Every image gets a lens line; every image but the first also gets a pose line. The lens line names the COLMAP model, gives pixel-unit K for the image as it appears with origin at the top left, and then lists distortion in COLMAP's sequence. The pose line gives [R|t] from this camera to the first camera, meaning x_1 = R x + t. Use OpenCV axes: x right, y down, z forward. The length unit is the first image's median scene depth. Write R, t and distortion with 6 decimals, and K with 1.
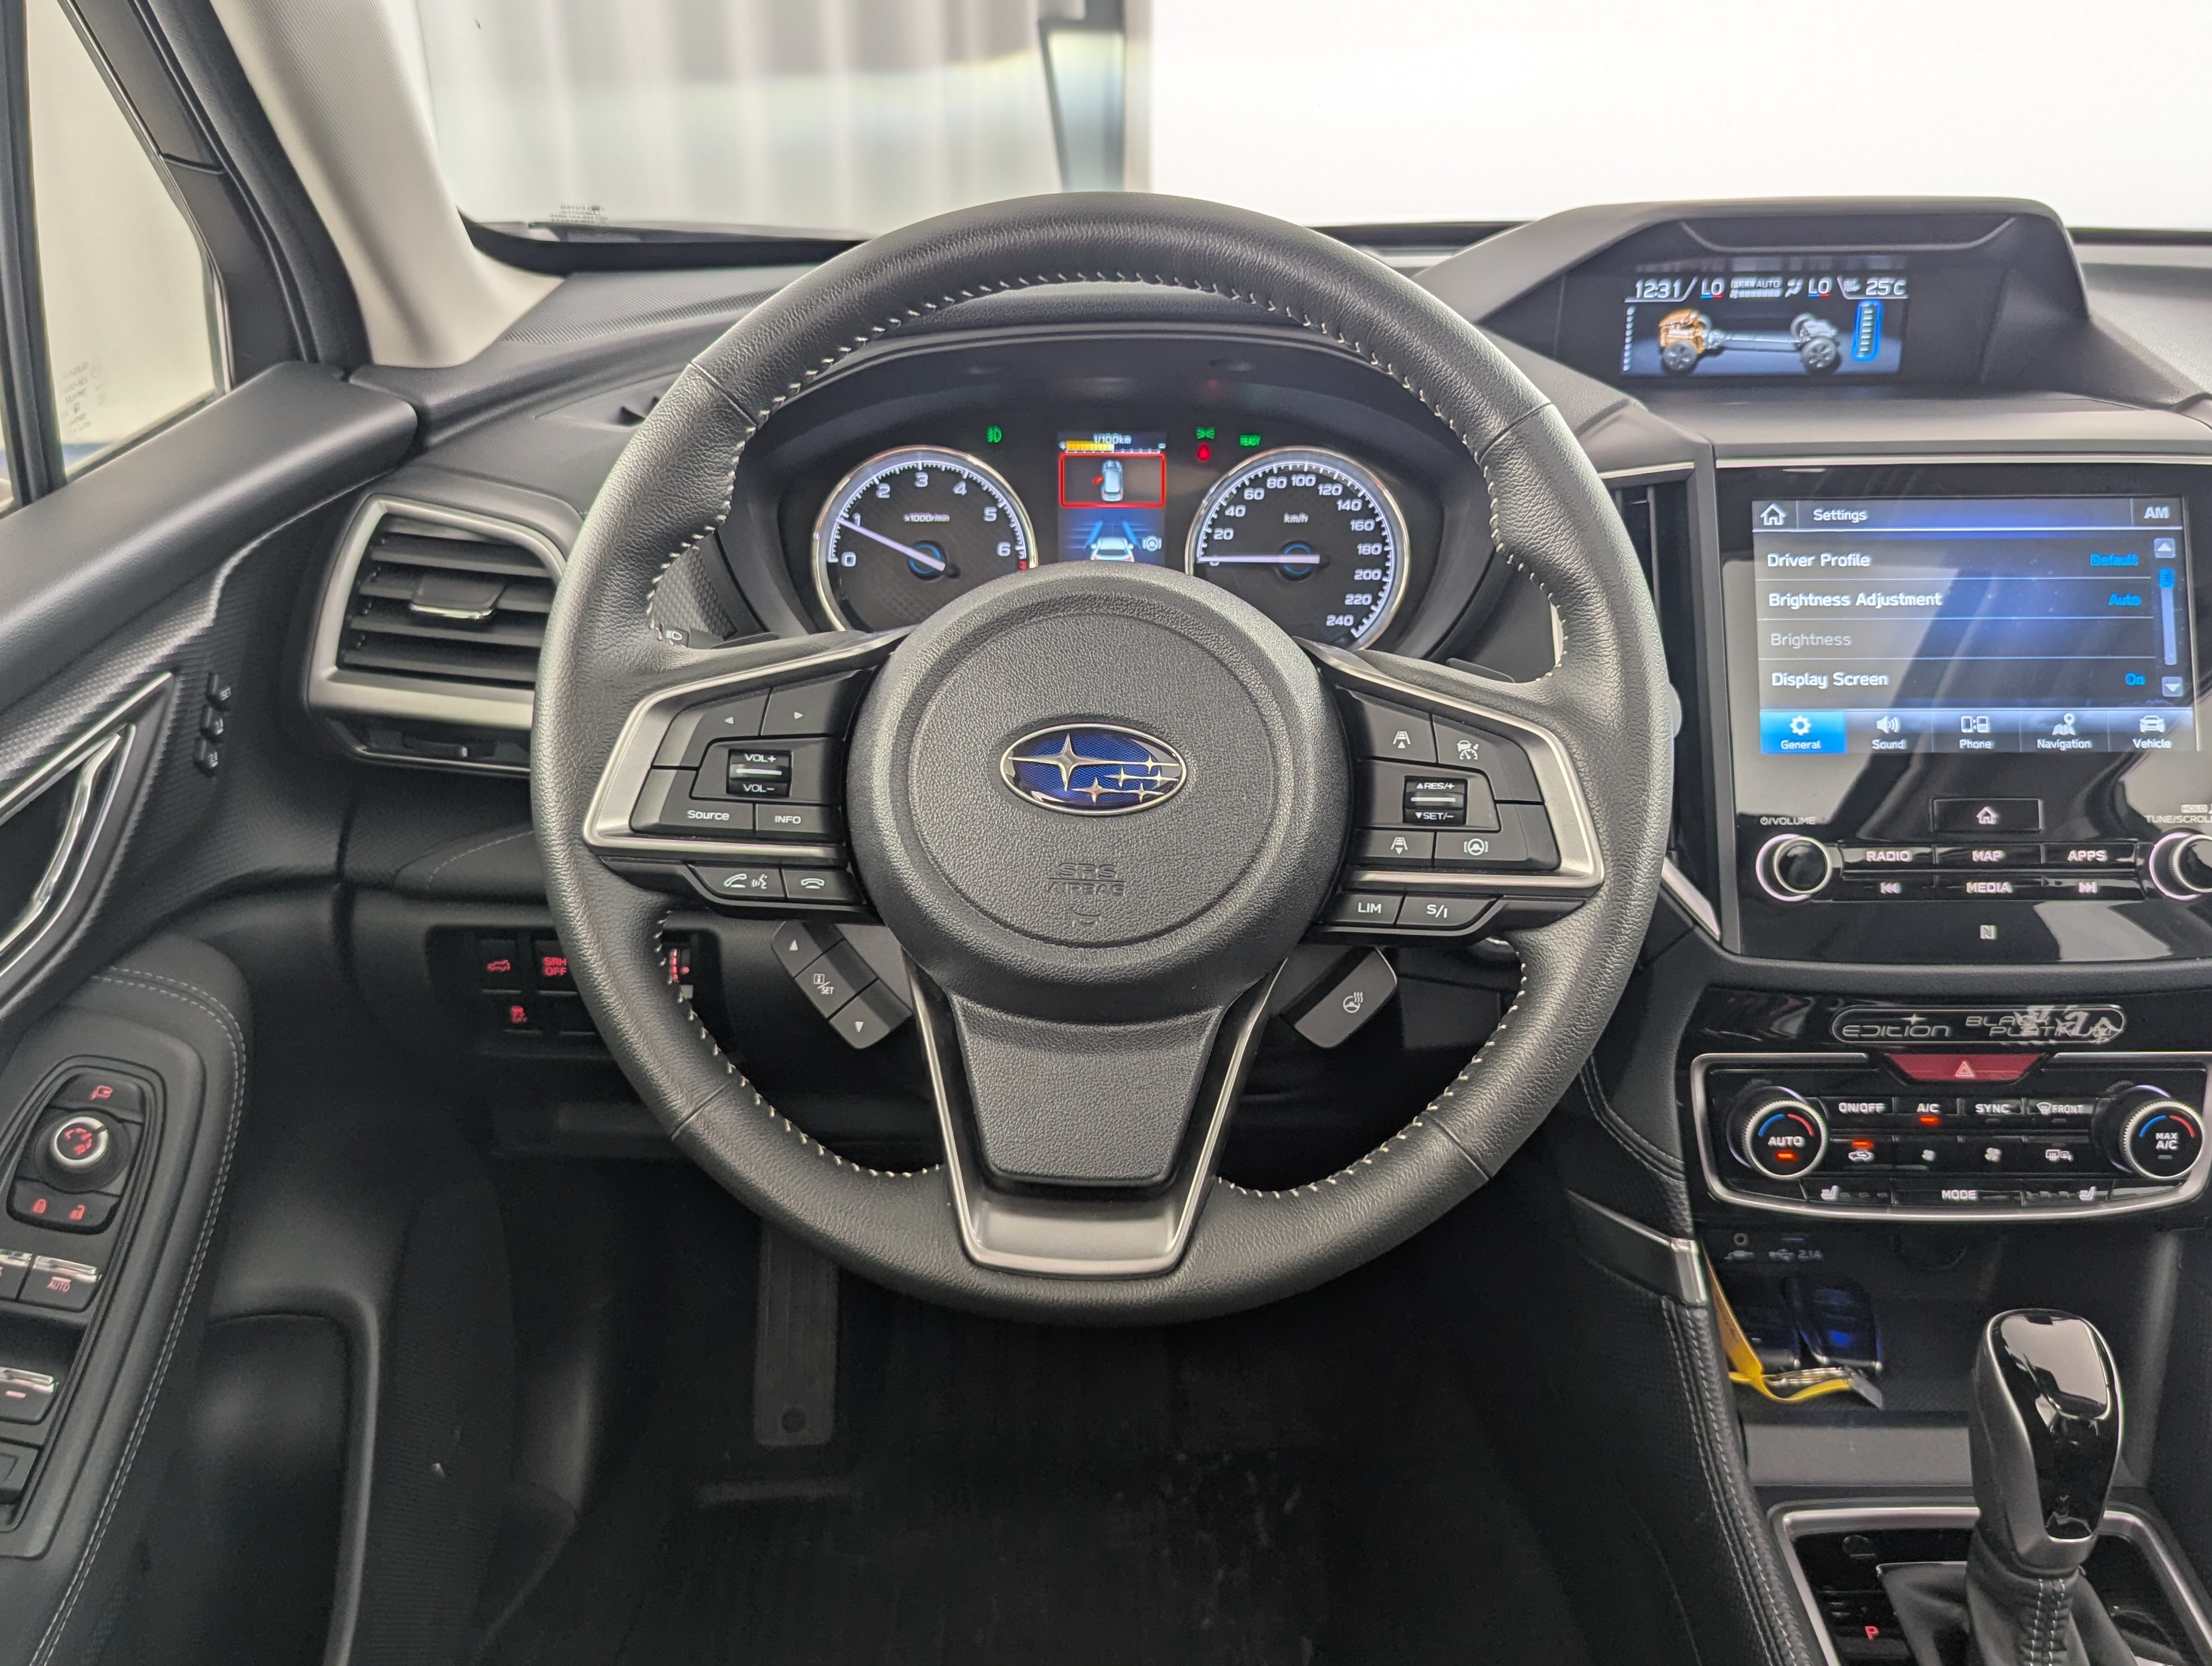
lens RADIAL K [[1912.2, 0, 1129.7], [0, 1912.2, 811.0], [0, 0, 1]] dist [0.048104, -0.054762]
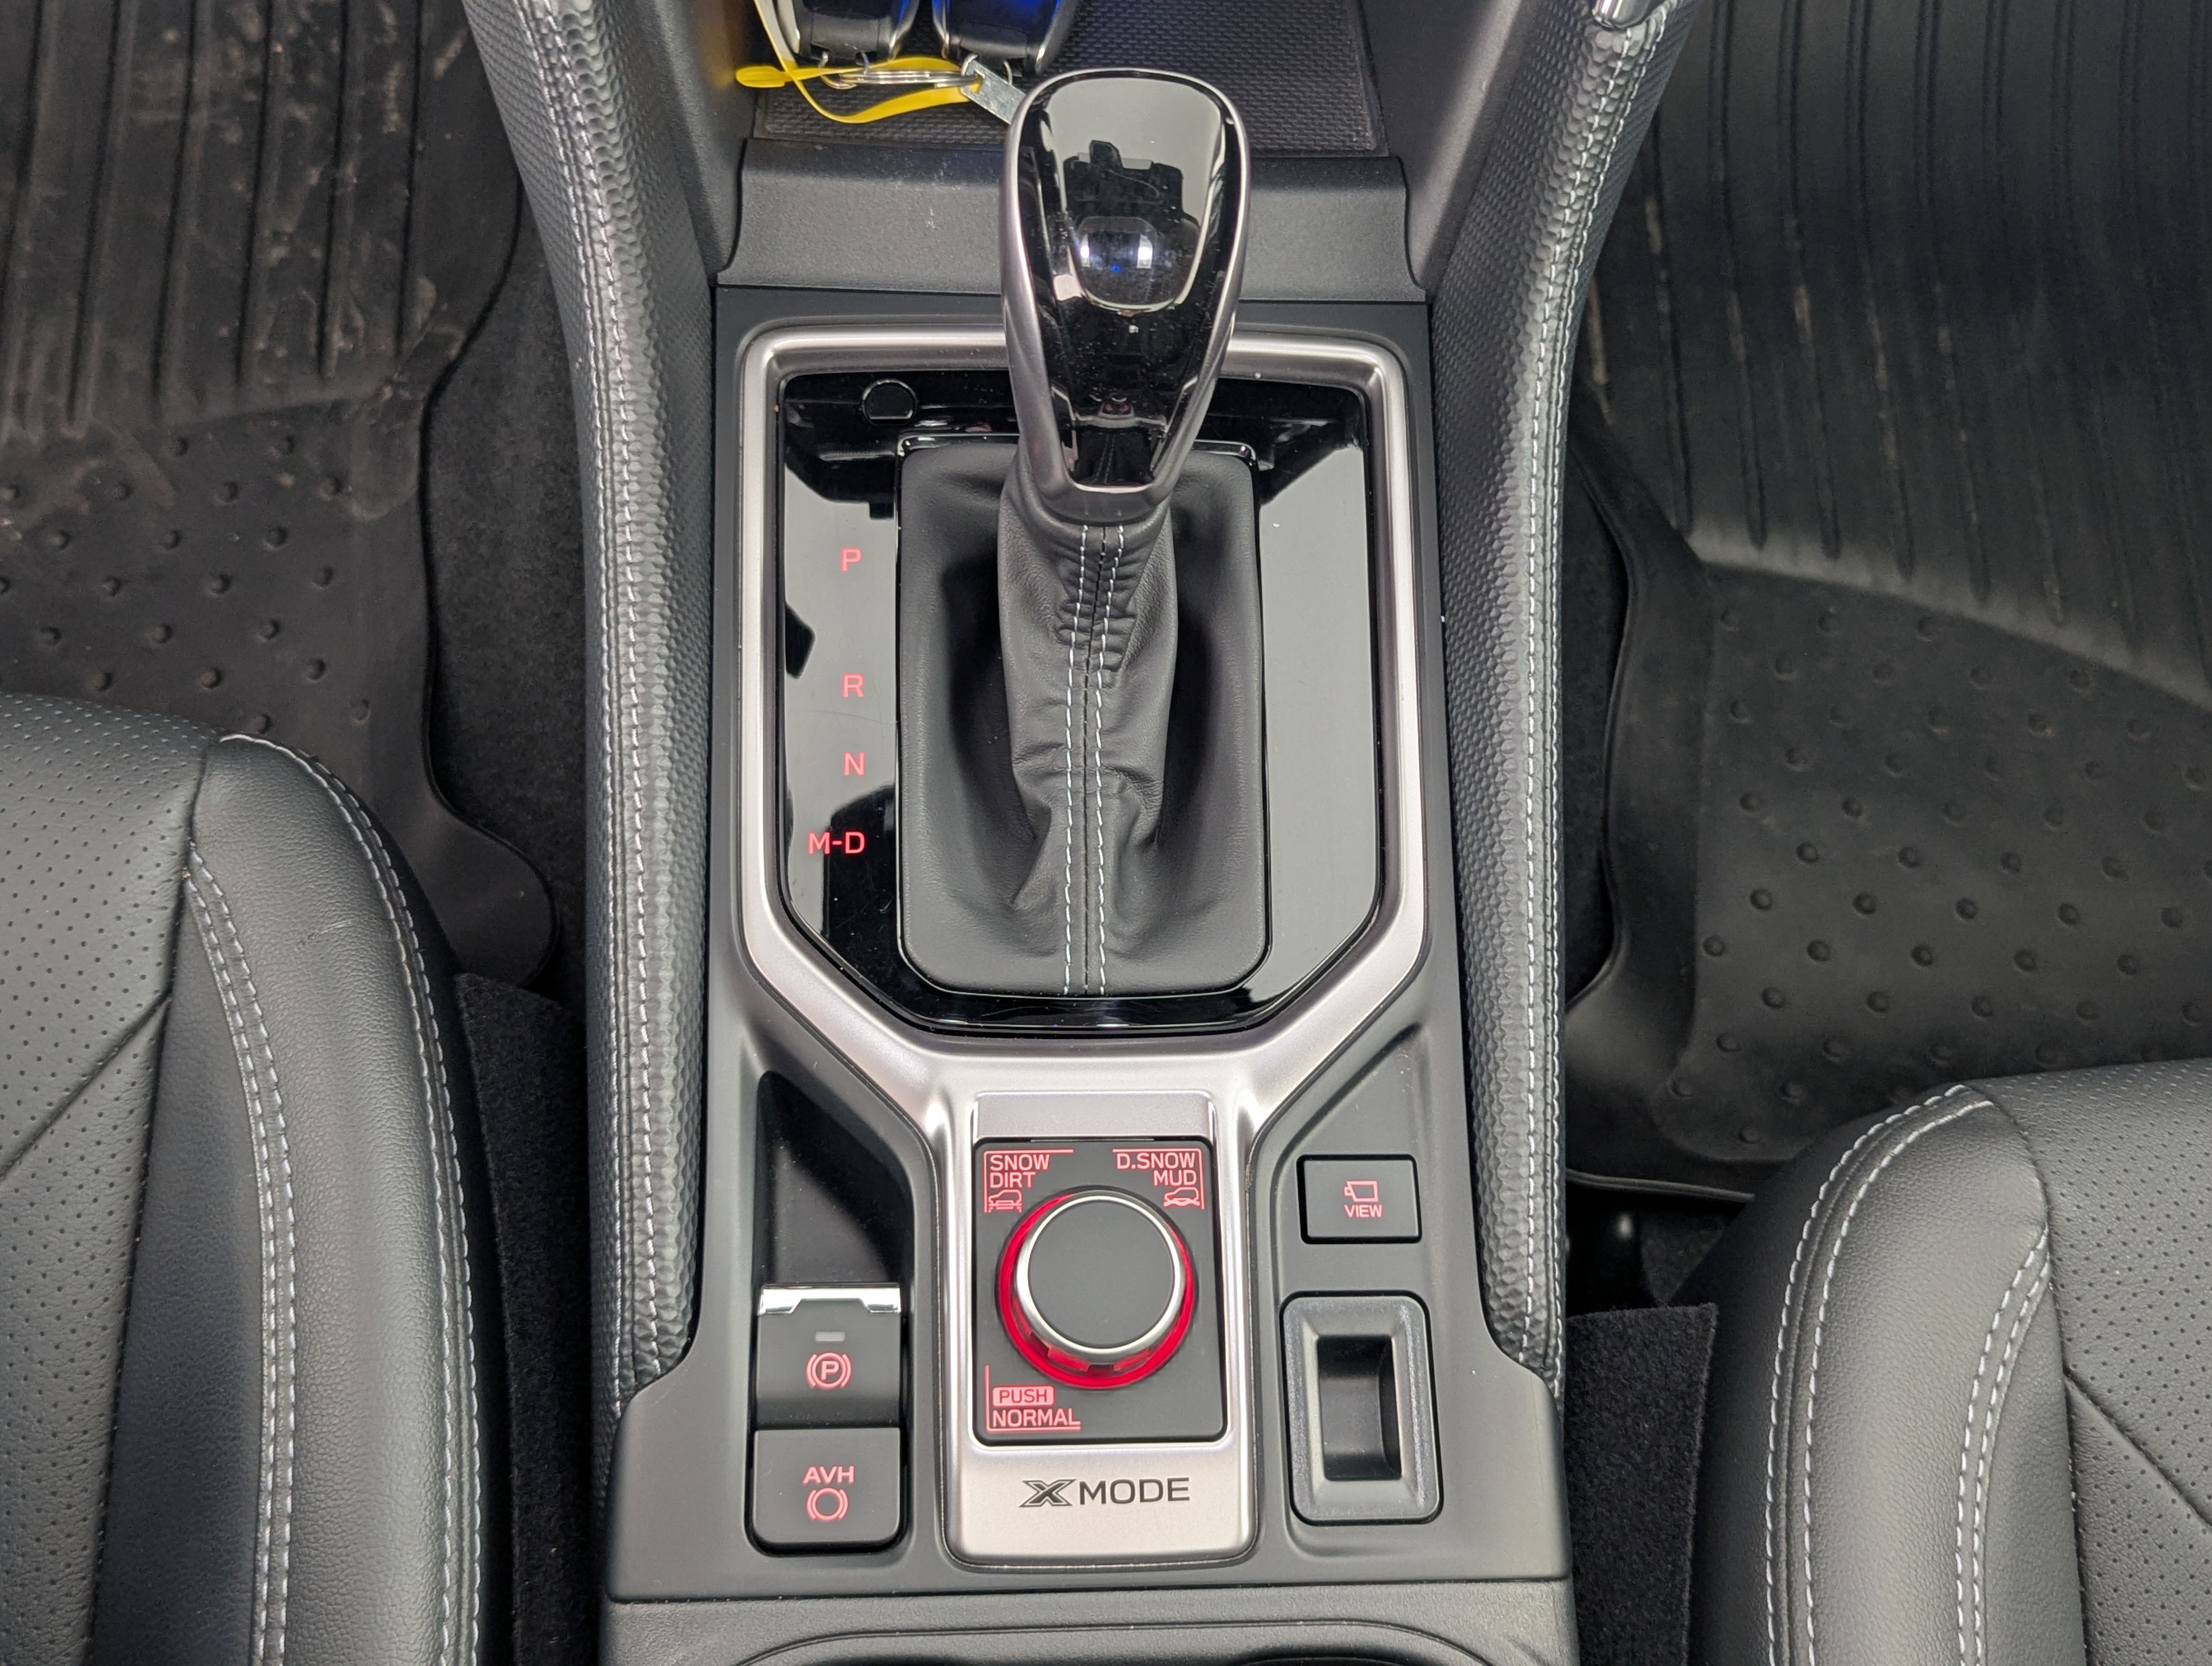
lens RADIAL K [[2459.7, 0, 1117.7], [0, 2459.7, 828.6], [0, 0, 1]] dist [0.007001, 0.034180]
pose [[0.996045, 0.011648, 0.088079, 0.385756], [-0.068386, 0.733395, 0.676354, -0.025848], [-0.056719, -0.679703, 0.731292, 0.376830]]
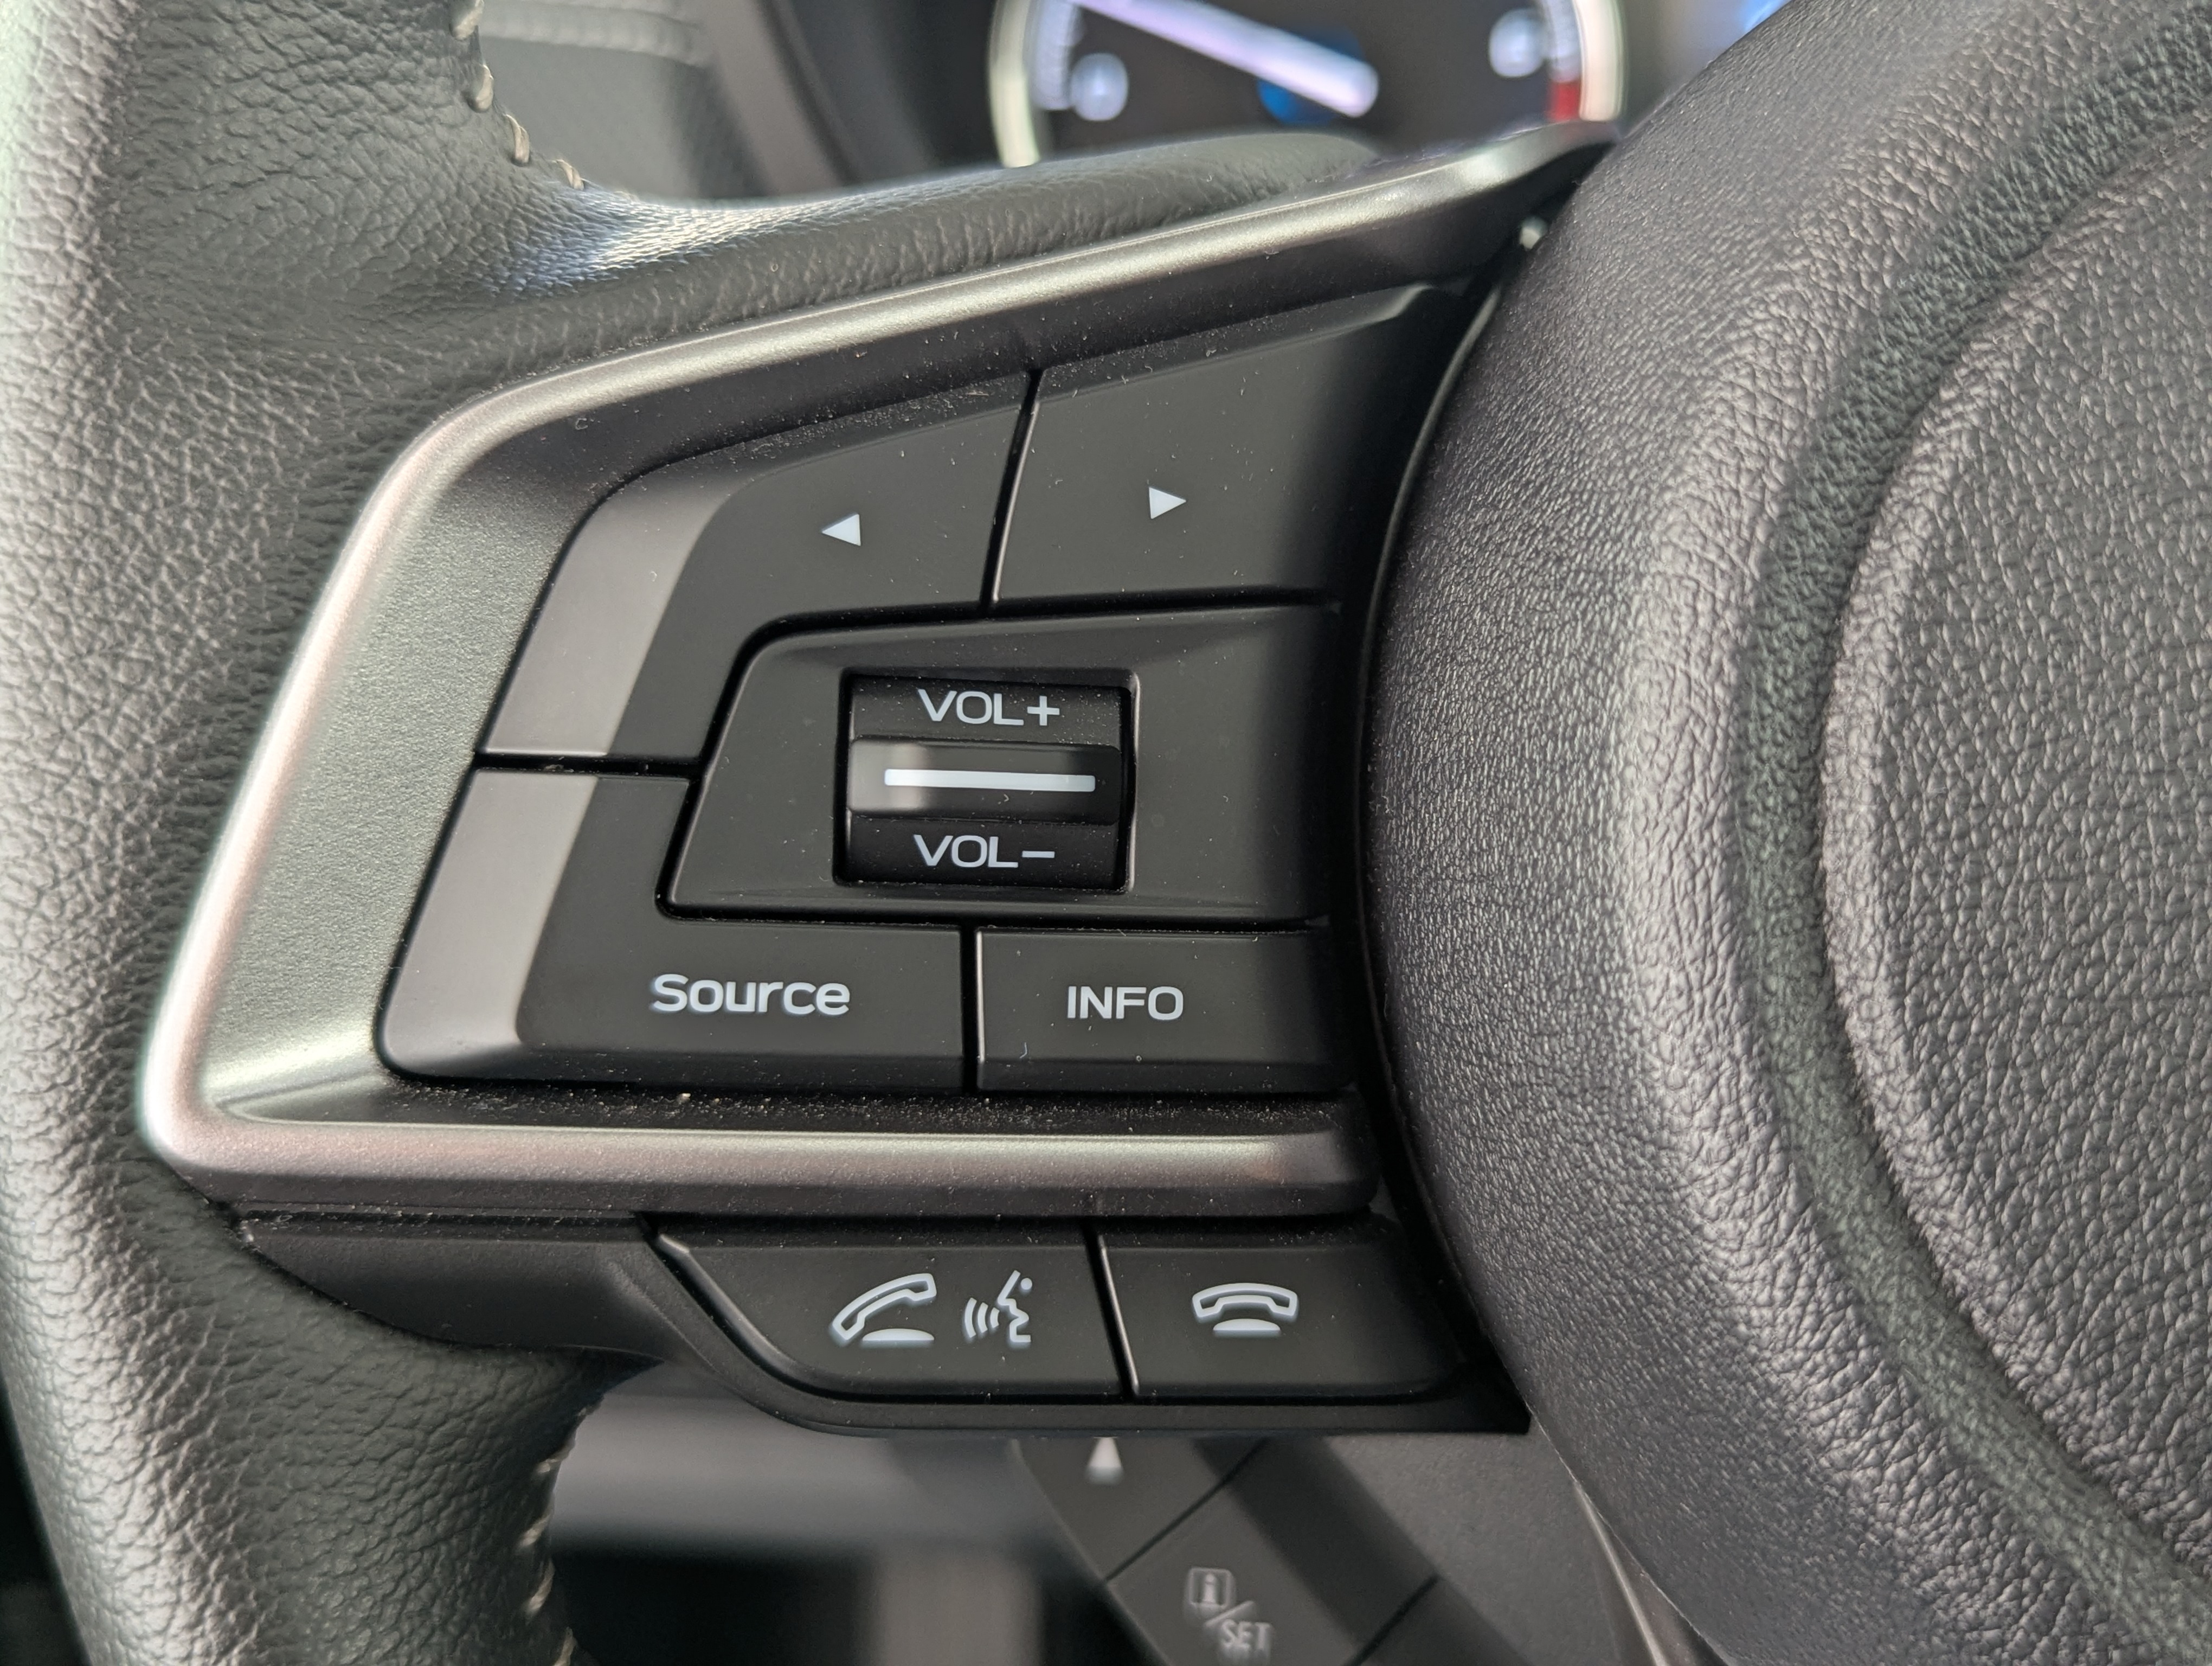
lens RADIAL K [[2411.1, 0, 1106.0], [0, 2411.1, 833.0], [0, 0, 1]] dist [0.077988, -0.120328]
pose [[0.997545, 0.001681, -0.070008, -0.130082], [0.004235, 0.996434, 0.084274, -0.029199], [0.069900, -0.084363, 0.993980, 0.592911]]
